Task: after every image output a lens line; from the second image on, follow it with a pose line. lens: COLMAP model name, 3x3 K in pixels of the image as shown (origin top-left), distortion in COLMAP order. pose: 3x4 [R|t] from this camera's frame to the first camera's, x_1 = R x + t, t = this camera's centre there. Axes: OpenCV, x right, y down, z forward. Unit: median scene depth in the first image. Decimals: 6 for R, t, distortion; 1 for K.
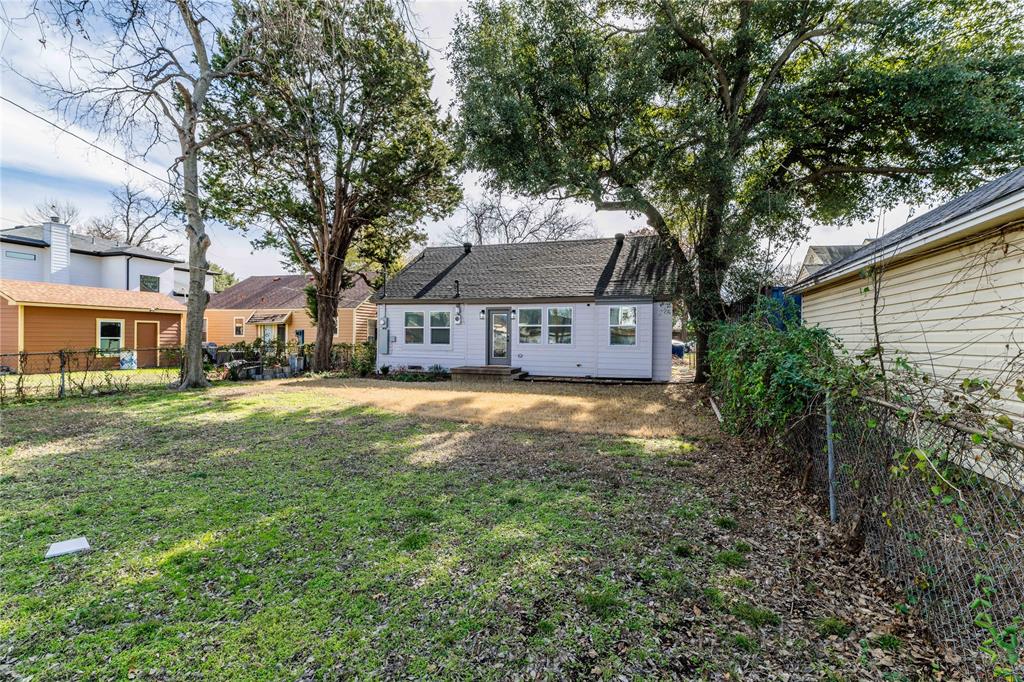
lens RADIAL K [[488.8, 0, 511.0], [0, 488.8, 336.9], [0, 0, 1]] dist [0.003487, 0.000271]
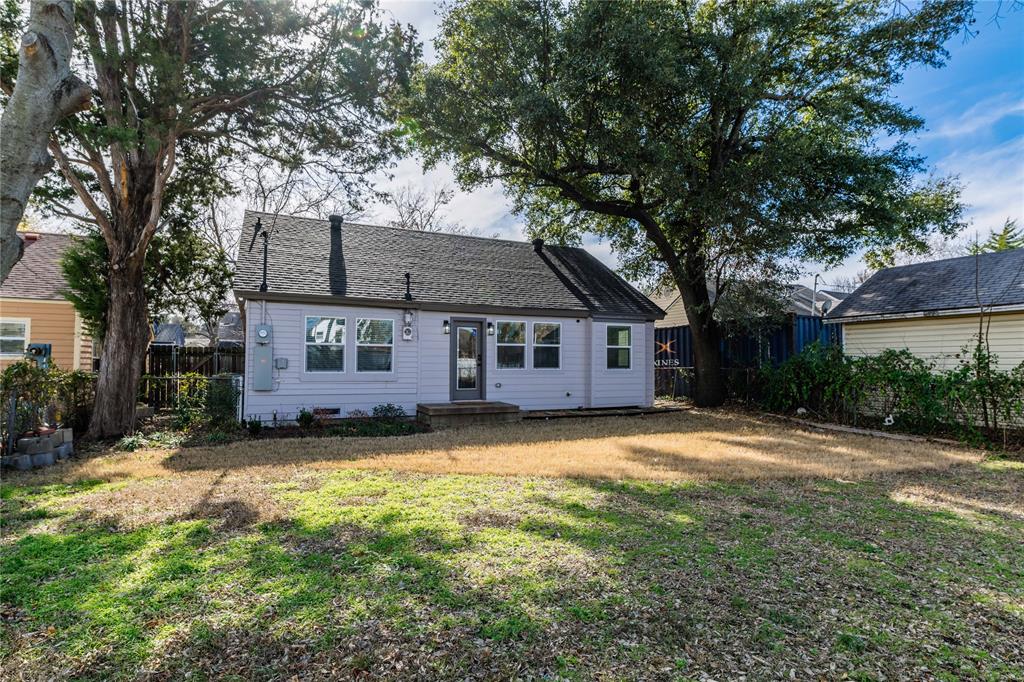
lens RADIAL K [[533.9, 0, 512.1], [0, 533.9, 343.8], [0, 0, 1]] dist [-0.007877, -0.000152]
pose [[0.728487, 0.019706, 0.684776, -0.497277], [0.001494, 0.999538, -0.030353, 0.000760], [-0.685058, 0.023135, 0.728121, 0.387962]]
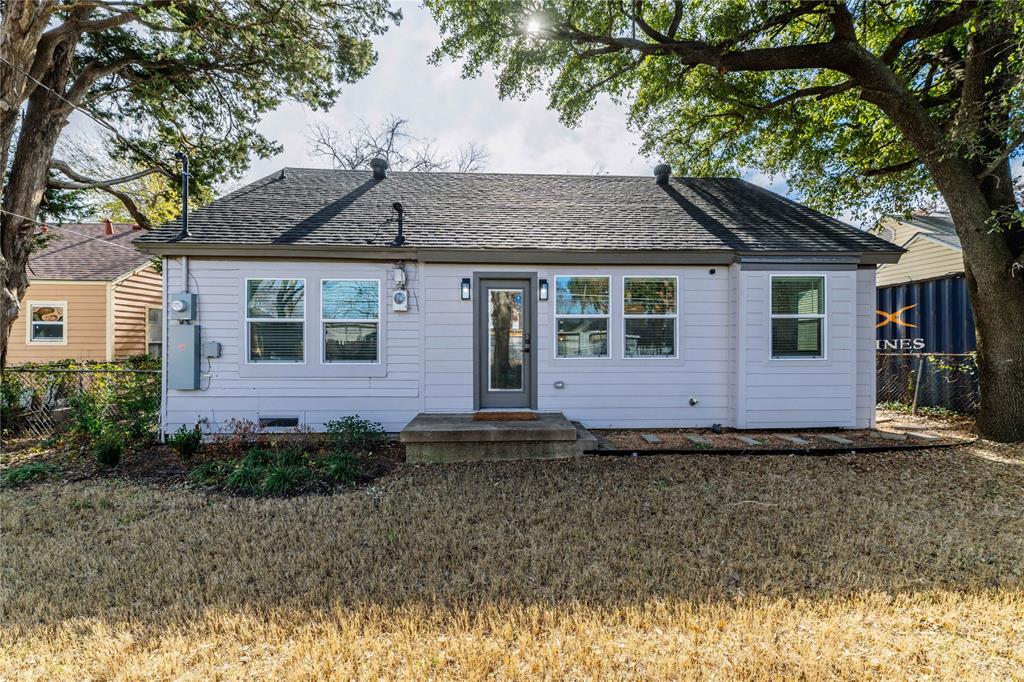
lens RADIAL K [[447.9, 0, 513.1], [0, 447.9, 337.4], [0, 0, 1]] dist [-0.002064, 0.000088]
pose [[0.931242, -0.003633, 0.364384, -0.158195], [0.007642, 0.999925, -0.009561, -0.000198], [-0.364322, 0.011688, 0.931200, 0.622001]]
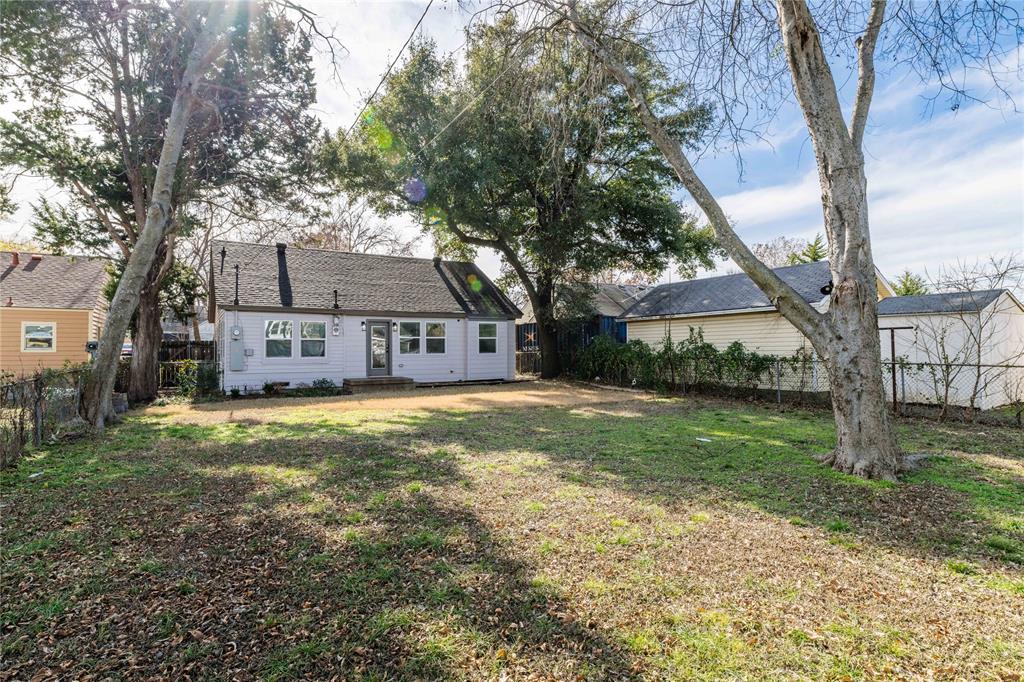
lens RADIAL K [[538.4, 0, 516.3], [0, 538.4, 338.3], [0, 0, 1]] dist [-0.015391, -0.000096]
pose [[0.640085, 0.002997, 0.768299, -0.697269], [0.013569, 0.999792, -0.015205, 0.000370], [-0.768185, 0.020157, 0.639911, 0.051851]]
